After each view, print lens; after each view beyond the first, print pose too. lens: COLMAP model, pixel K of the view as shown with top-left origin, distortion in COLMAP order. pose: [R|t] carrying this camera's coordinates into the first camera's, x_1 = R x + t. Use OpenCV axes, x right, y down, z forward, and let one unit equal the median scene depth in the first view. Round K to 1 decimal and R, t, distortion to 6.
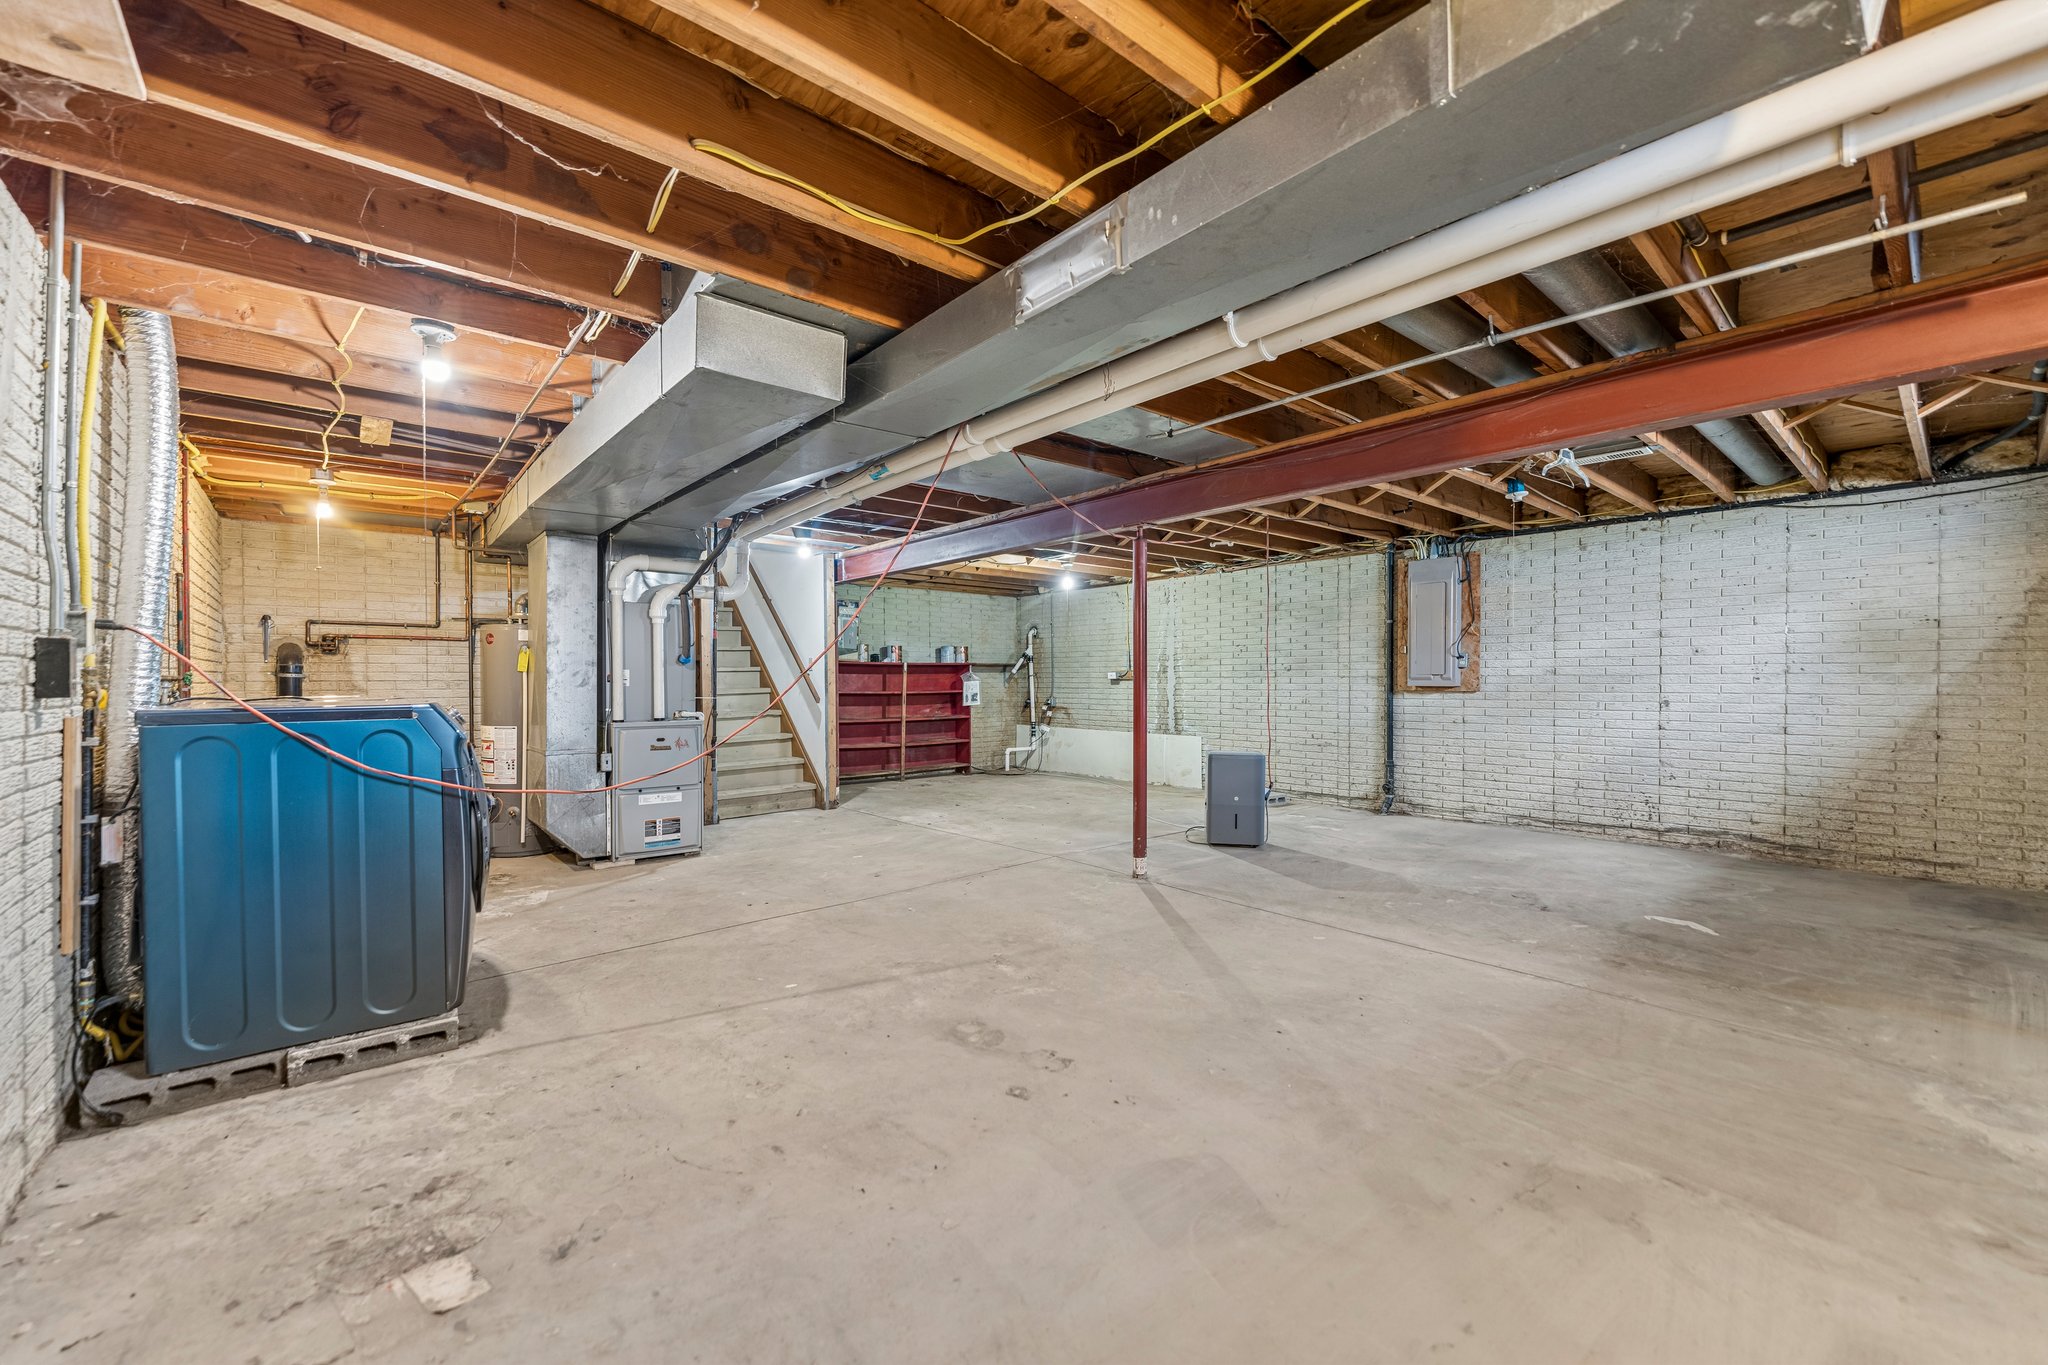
lens RADIAL K [[818.9, 0, 1025.3], [0, 818.9, 678.9], [0, 0, 1]] dist [-0.006406, 0.000678]
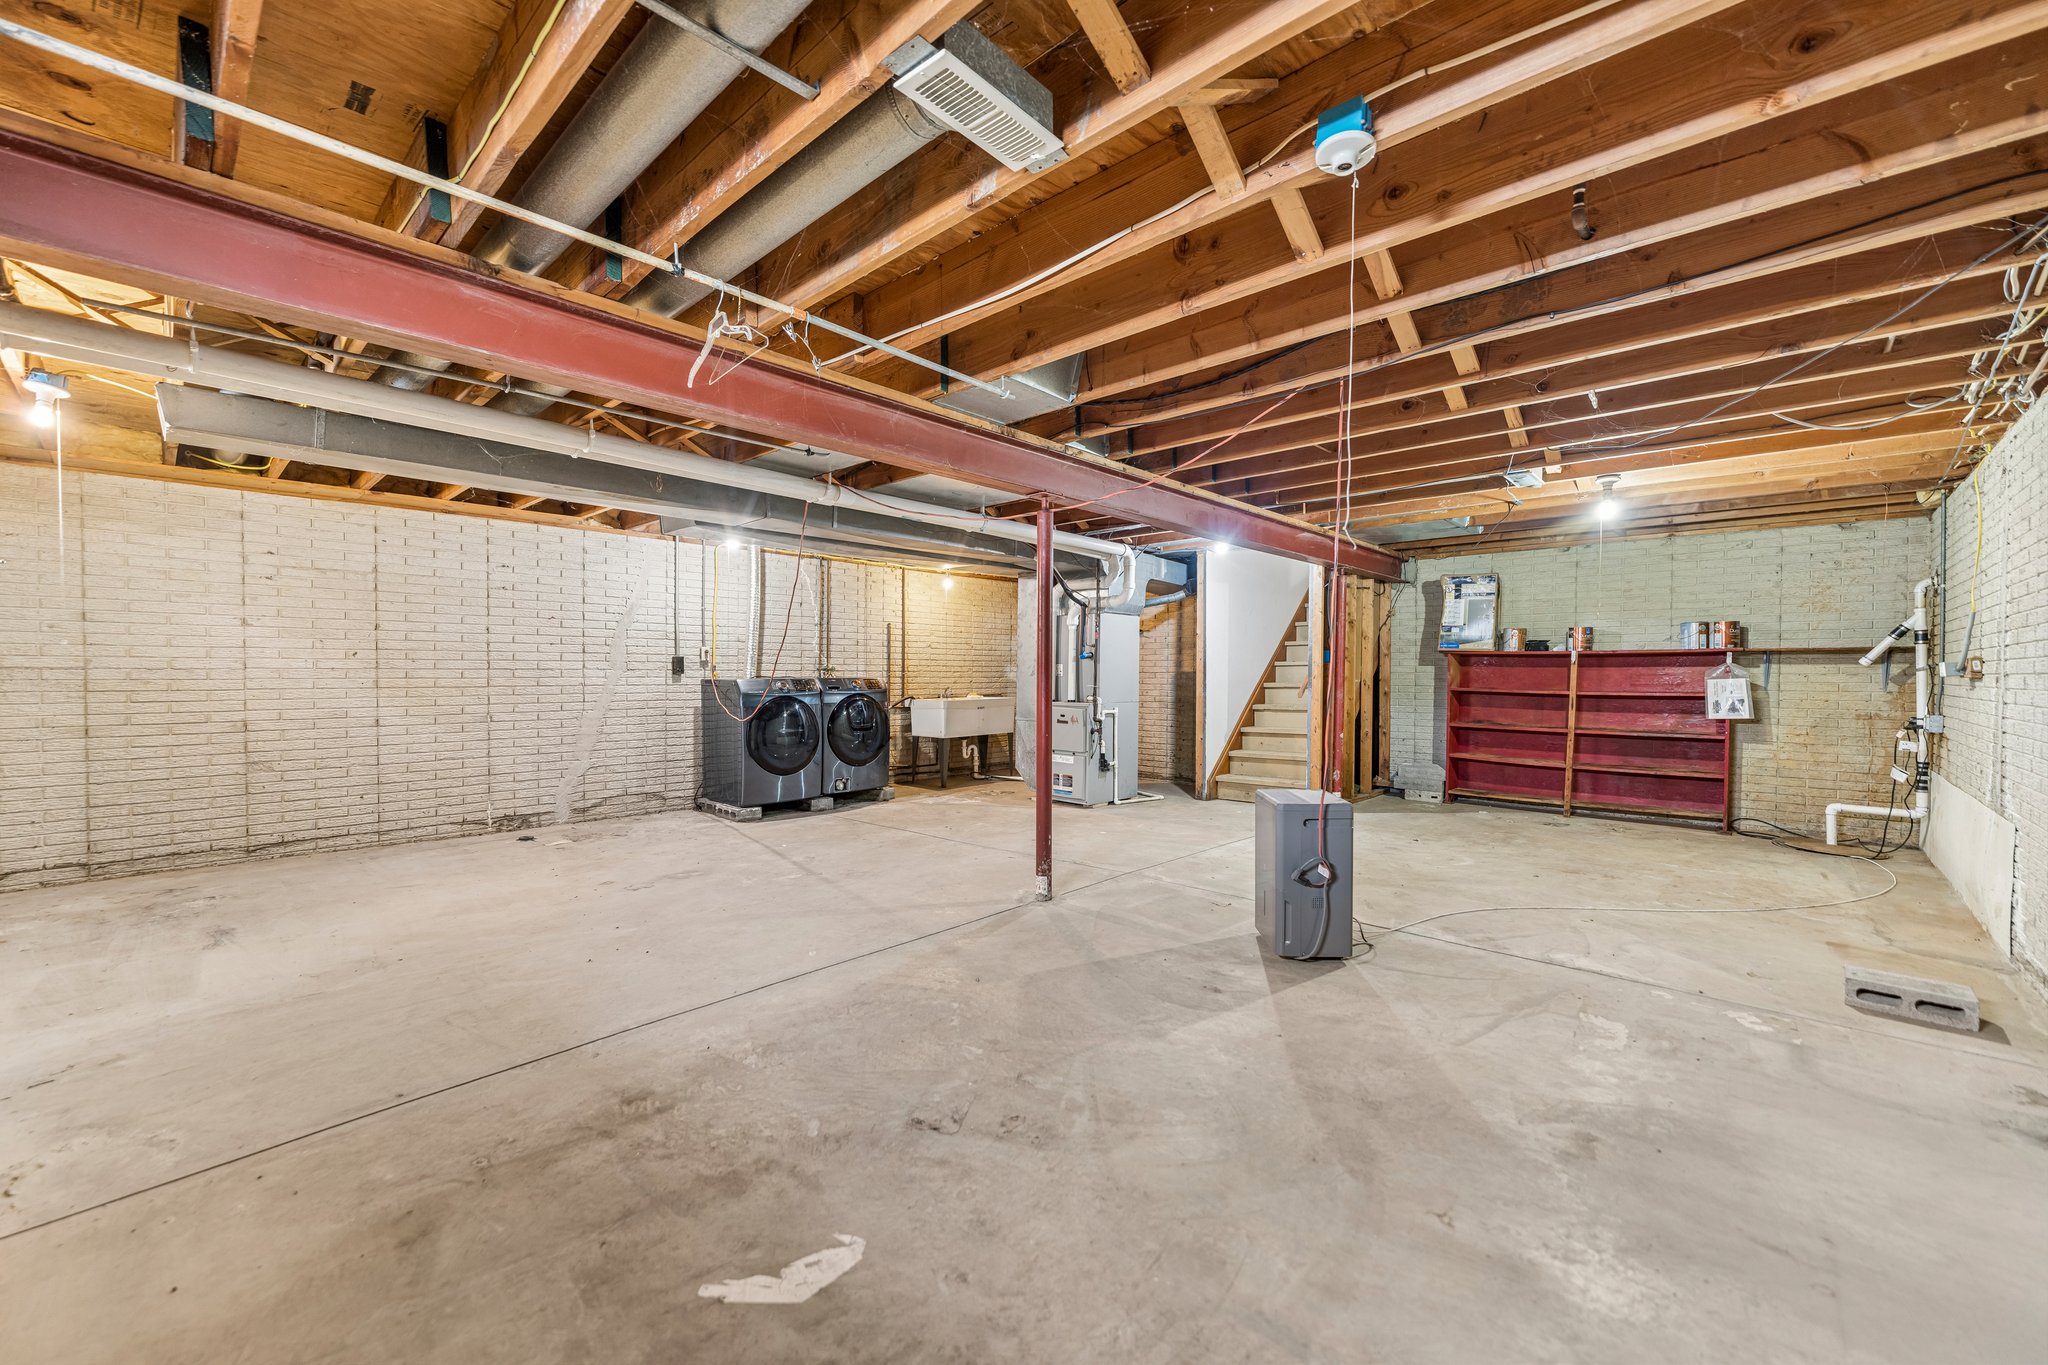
lens RADIAL K [[818.9, 0, 1023.0], [0, 818.9, 683.5], [0, 0, 1]] dist [-0.006406, 0.000678]
pose [[0.108018, 0.018732, -0.993972, 1.285758], [-0.005554, 0.999818, 0.018239, -0.005460], [0.994133, 0.003550, 0.108102, 1.127304]]
